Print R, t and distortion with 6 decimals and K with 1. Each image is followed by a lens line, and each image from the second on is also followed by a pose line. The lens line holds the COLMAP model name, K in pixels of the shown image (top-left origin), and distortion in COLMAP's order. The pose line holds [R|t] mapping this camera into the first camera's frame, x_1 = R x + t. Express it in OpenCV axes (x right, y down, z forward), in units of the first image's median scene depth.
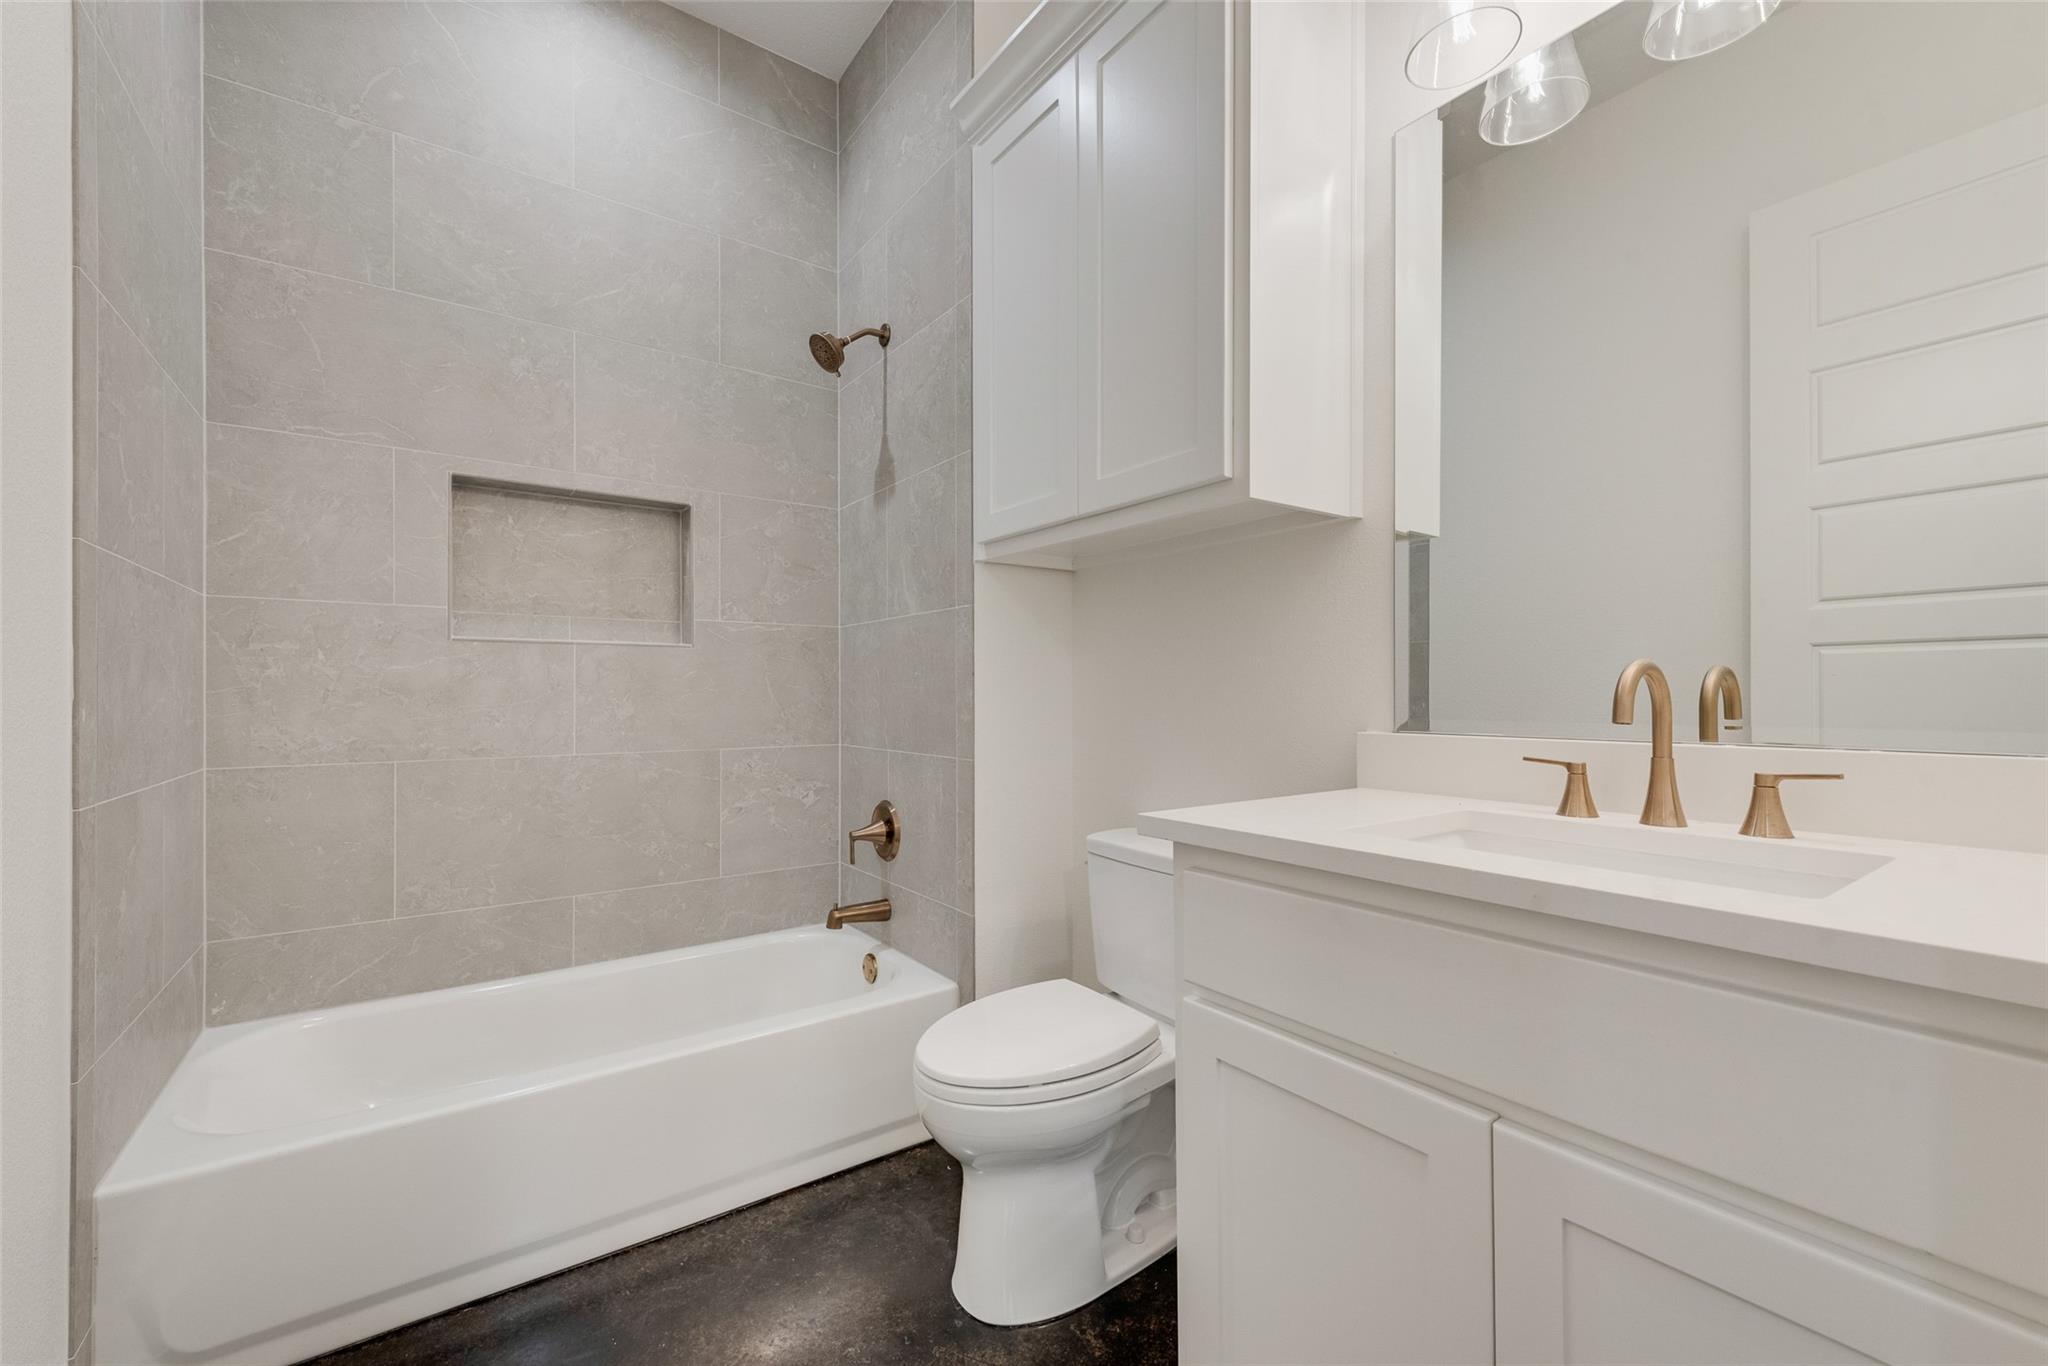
lens RADIAL K [[838.2, 0, 1025.8], [0, 838.2, 690.5], [0, 0, 1]] dist [0.000716, -0.000004]
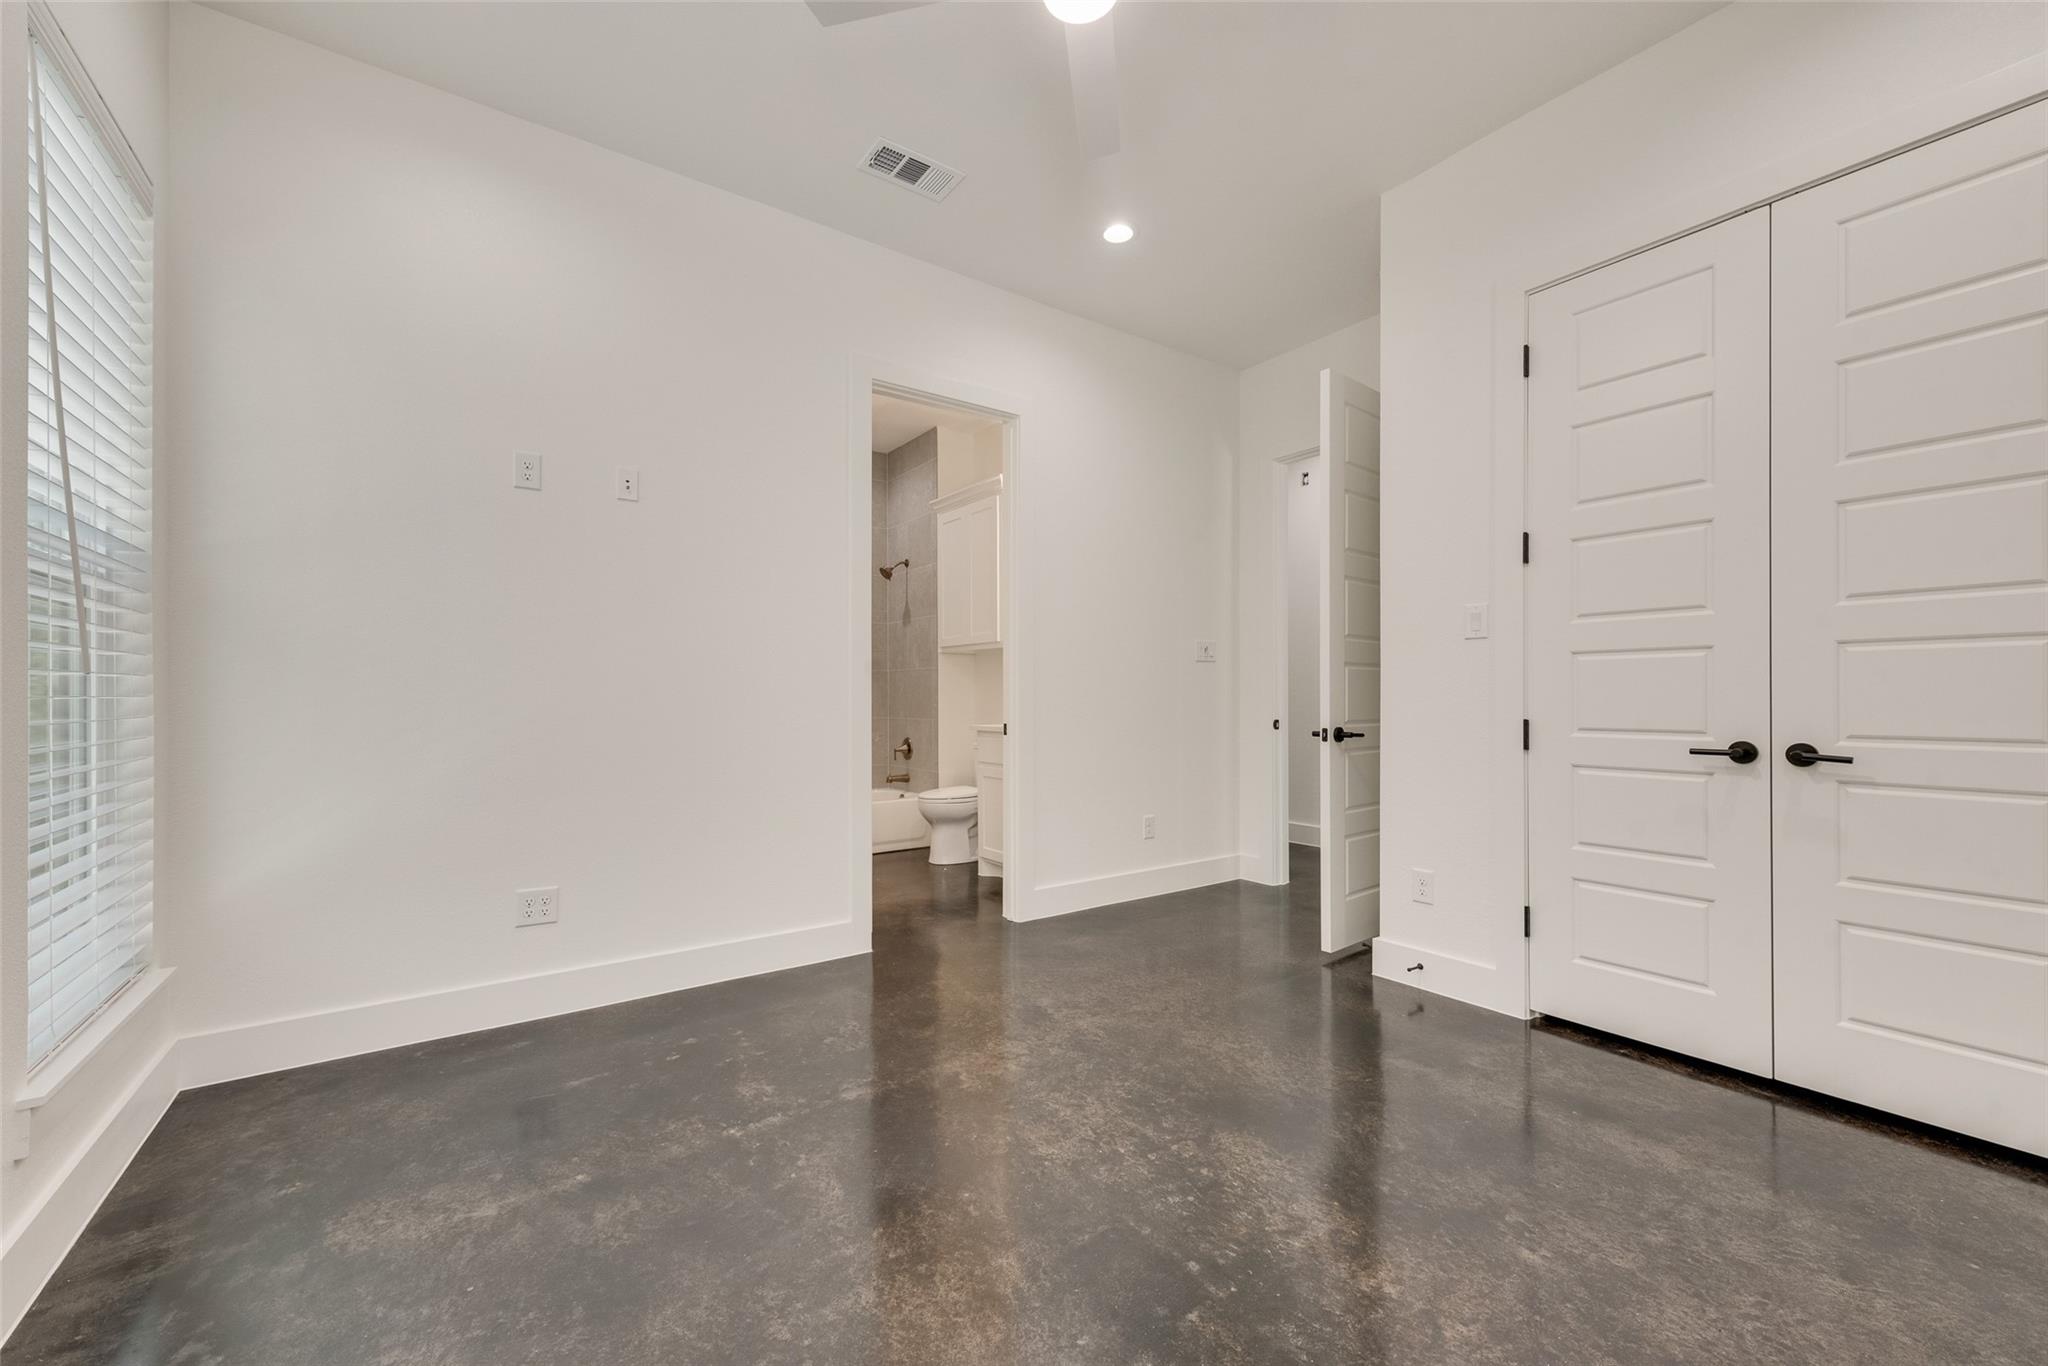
lens RADIAL K [[838.2, 0, 1021.0], [0, 838.2, 690.3], [0, 0, 1]] dist [0.000716, -0.000004]
pose [[0.999443, -0.000187, -0.033381, 0.281763], [0.000334, 0.999990, 0.004398, -0.028039], [0.033380, -0.004406, 0.999433, -1.641357]]
